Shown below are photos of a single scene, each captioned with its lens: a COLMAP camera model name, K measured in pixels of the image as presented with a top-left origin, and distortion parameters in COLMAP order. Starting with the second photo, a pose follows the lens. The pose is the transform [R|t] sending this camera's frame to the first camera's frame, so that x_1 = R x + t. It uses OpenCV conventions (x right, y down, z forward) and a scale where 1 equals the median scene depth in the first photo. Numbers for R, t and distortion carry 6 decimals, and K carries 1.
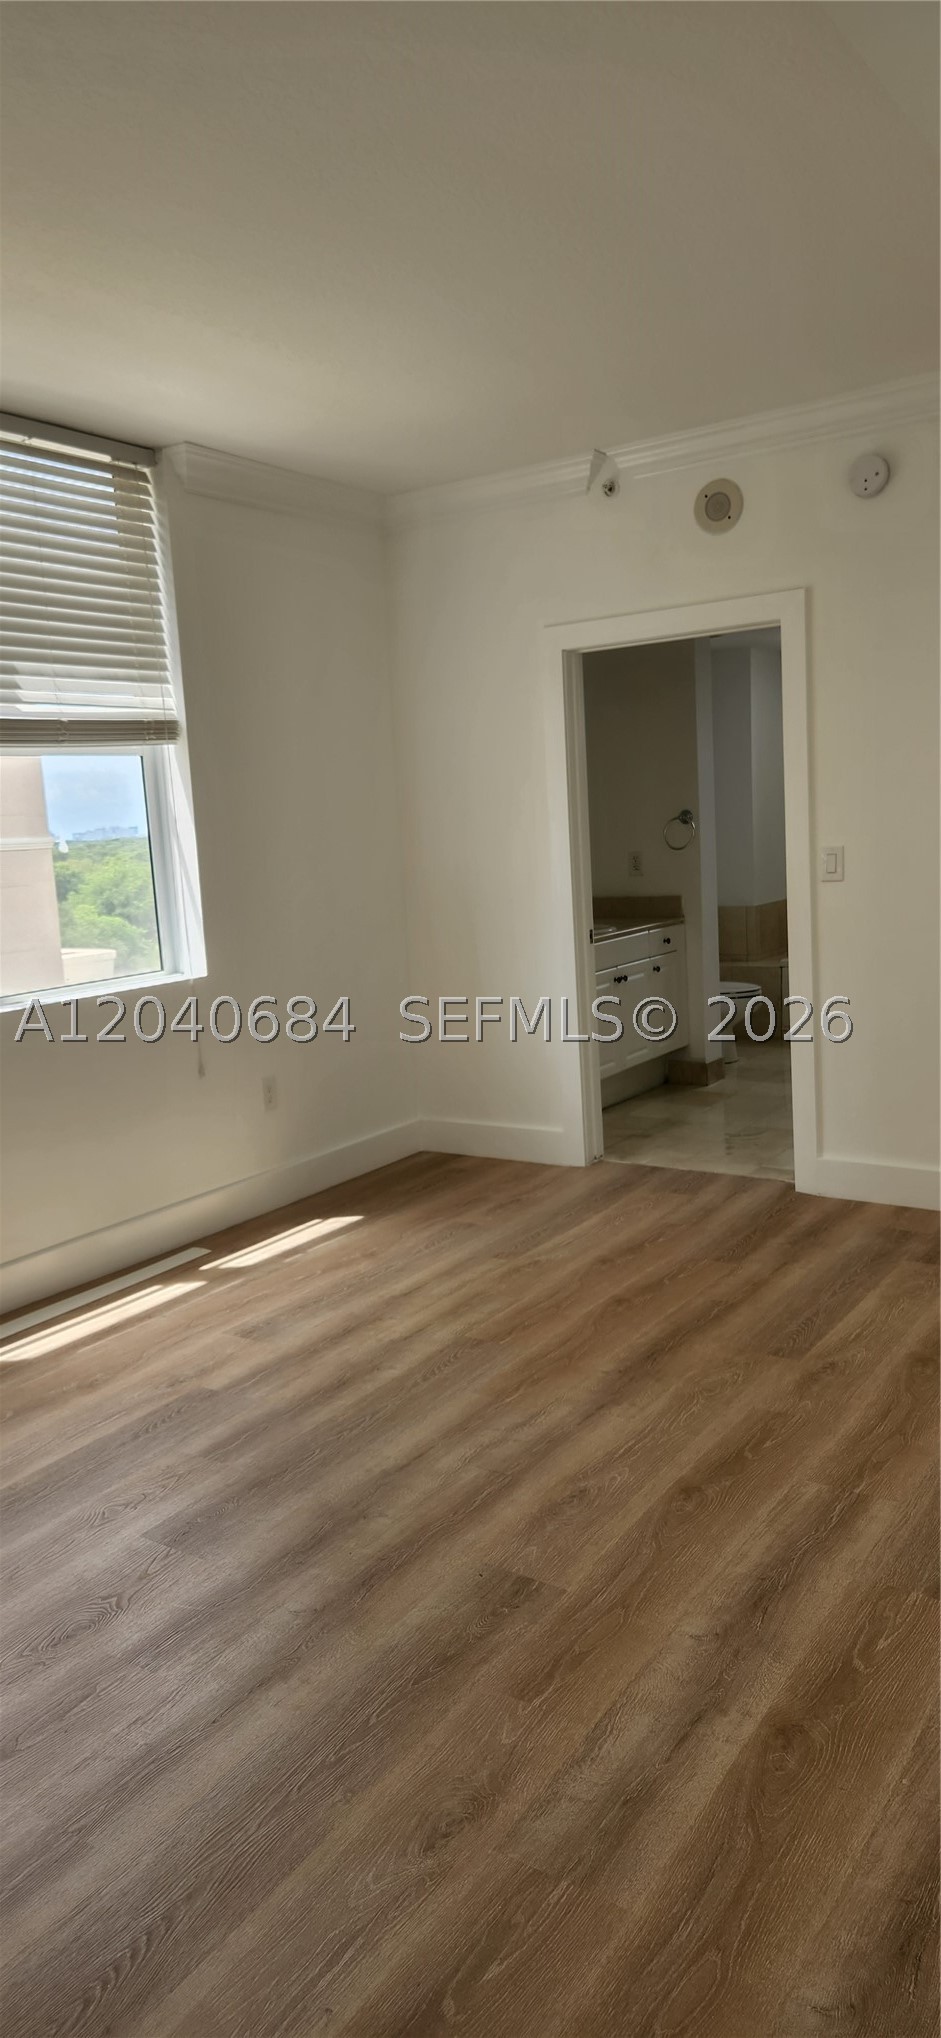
lens RADIAL K [[1289.9, 0, 460.6], [0, 1289.9, 1012.0], [0, 0, 1]] dist [0.071588, -0.058070]
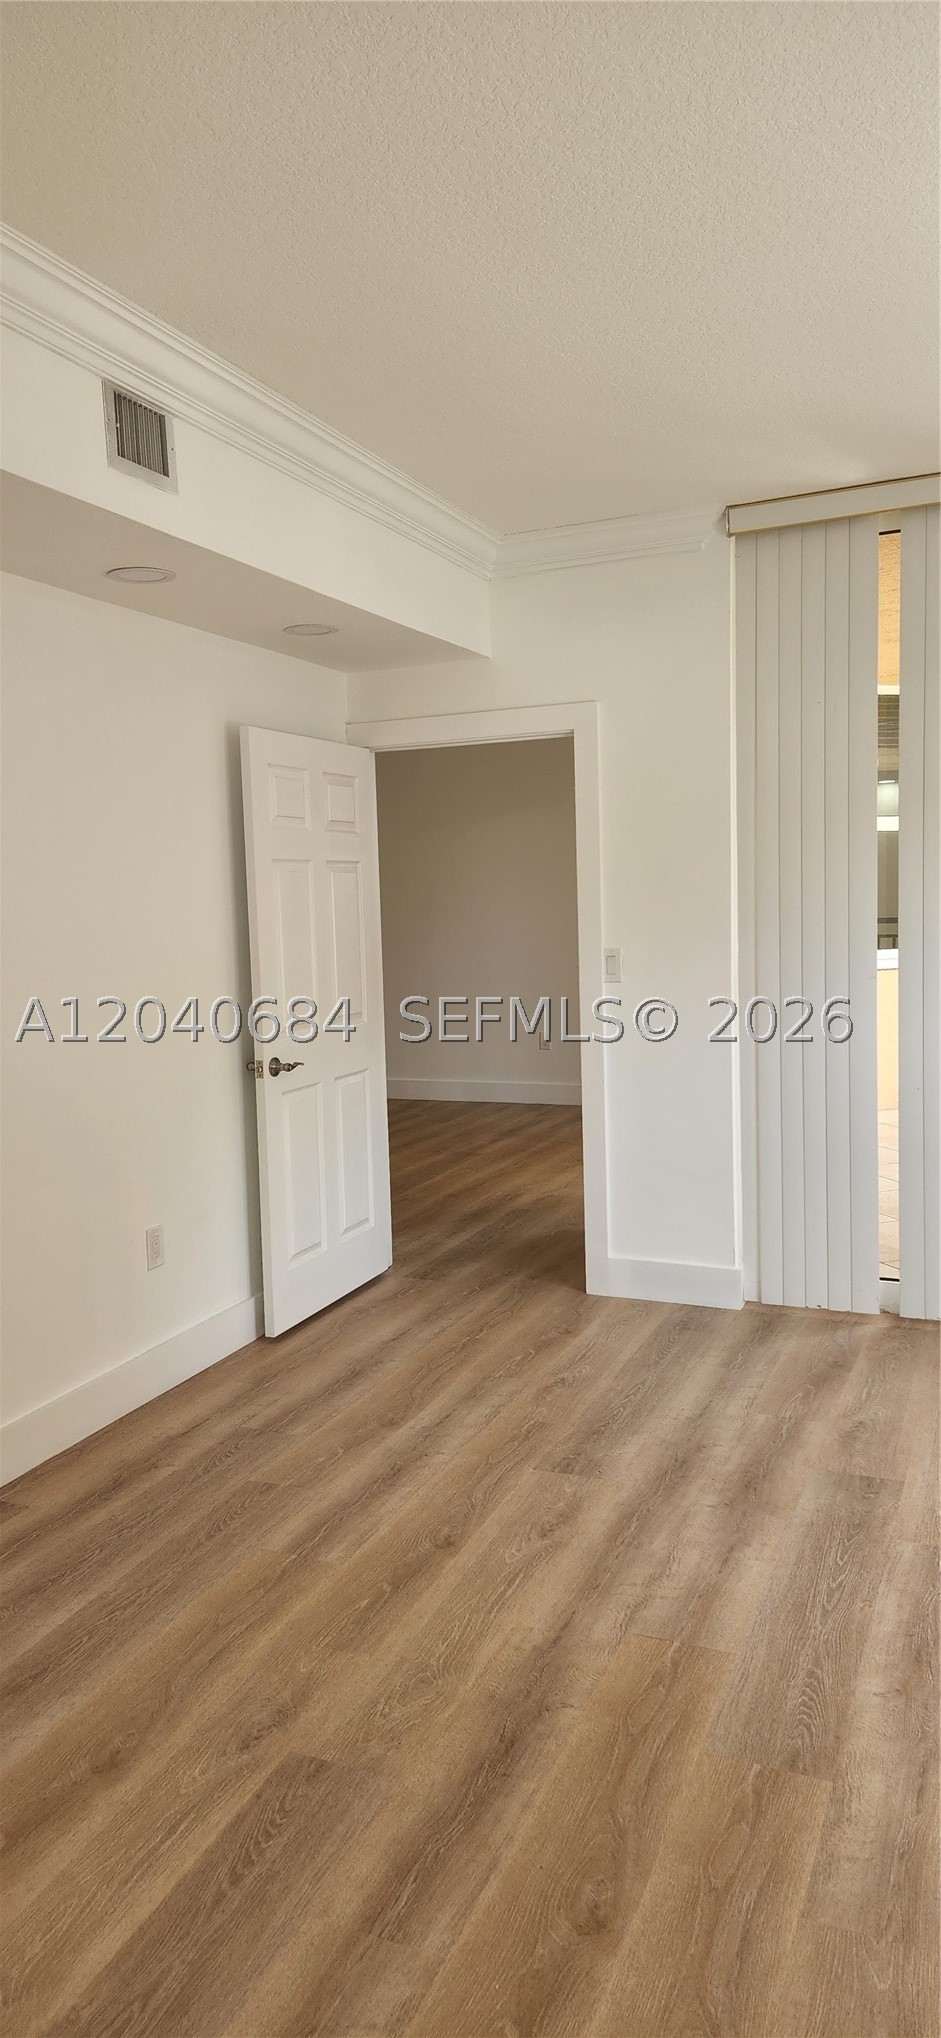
lens RADIAL K [[1289.9, 0, 460.6], [0, 1289.9, 1012.0], [0, 0, 1]] dist [0.071588, -0.058070]
pose [[-0.976536, 0.108969, -0.185750, 0.277124], [0.061199, 0.967393, 0.245776, -0.280611], [0.206475, 0.228642, -0.951363, 1.688638]]
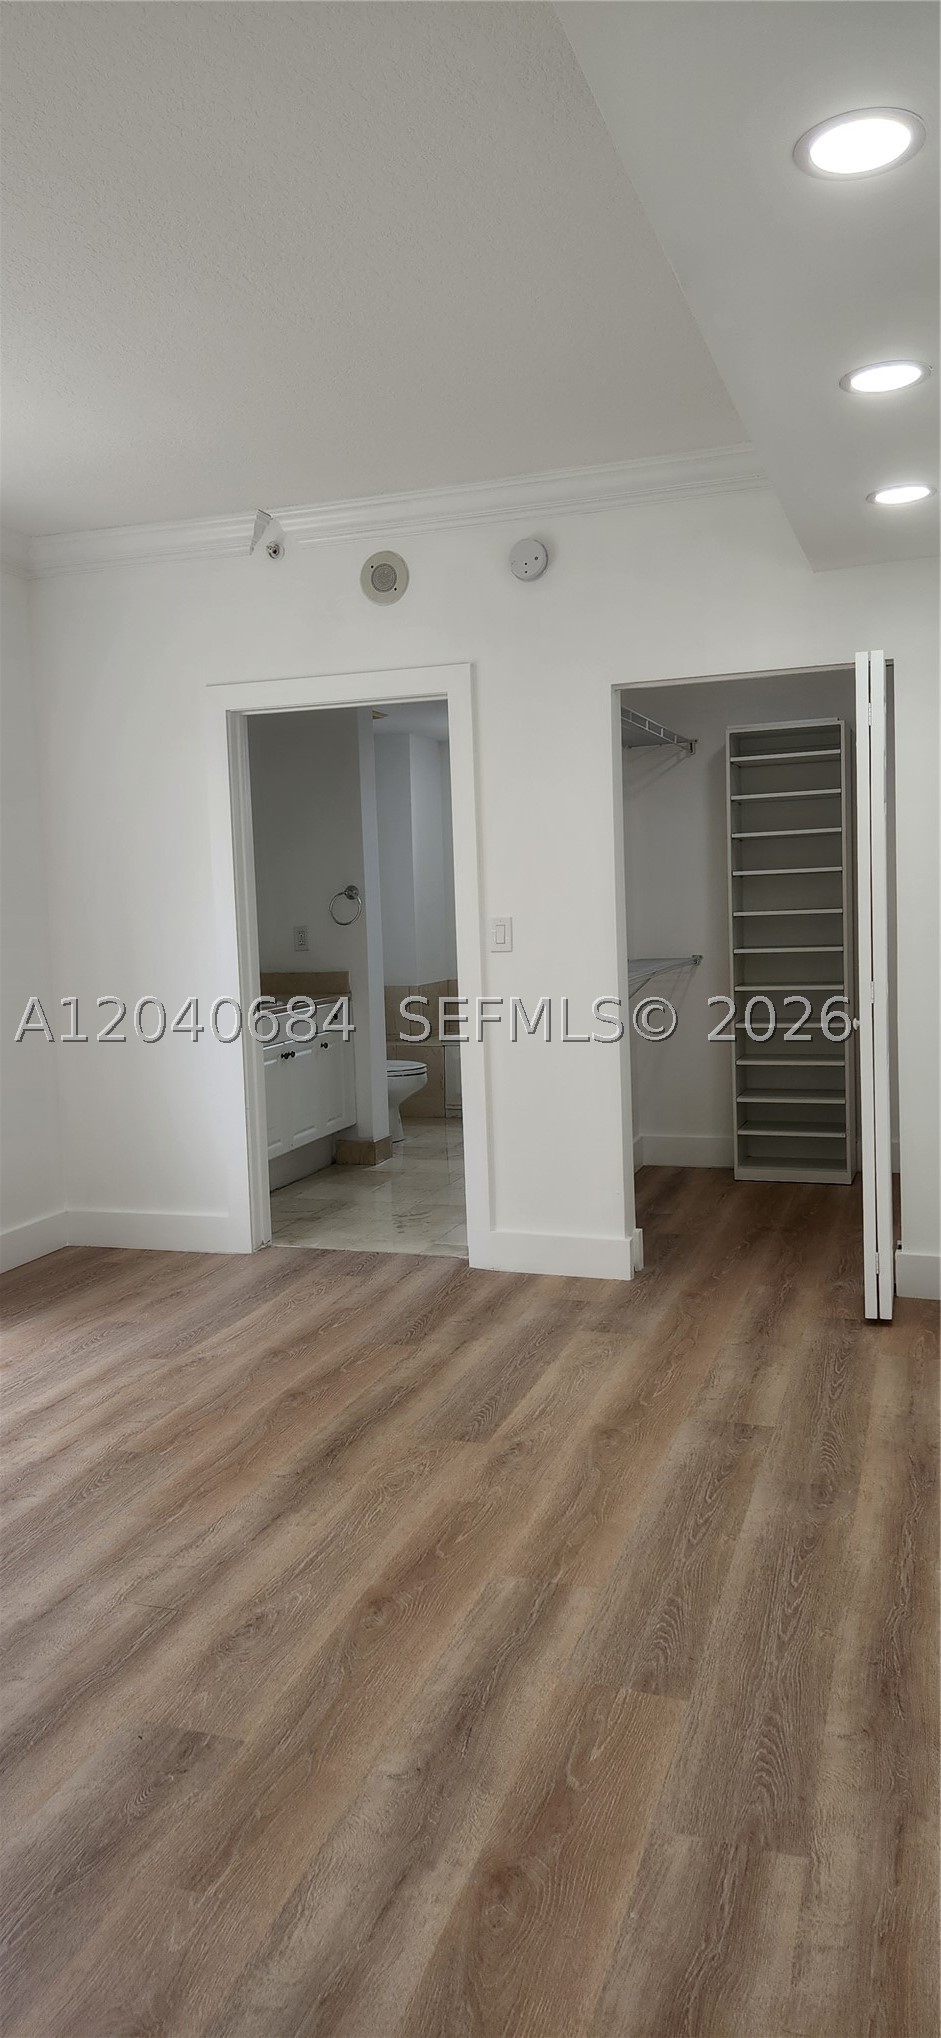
lens RADIAL K [[1289.9, 0, 460.6], [0, 1289.9, 1012.0], [0, 0, 1]] dist [0.071588, -0.058070]
pose [[0.965174, 0.004919, 0.261564, -0.007232], [0.013337, 0.997598, -0.067977, 0.019617], [-0.261270, 0.069098, 0.962789, 0.077170]]
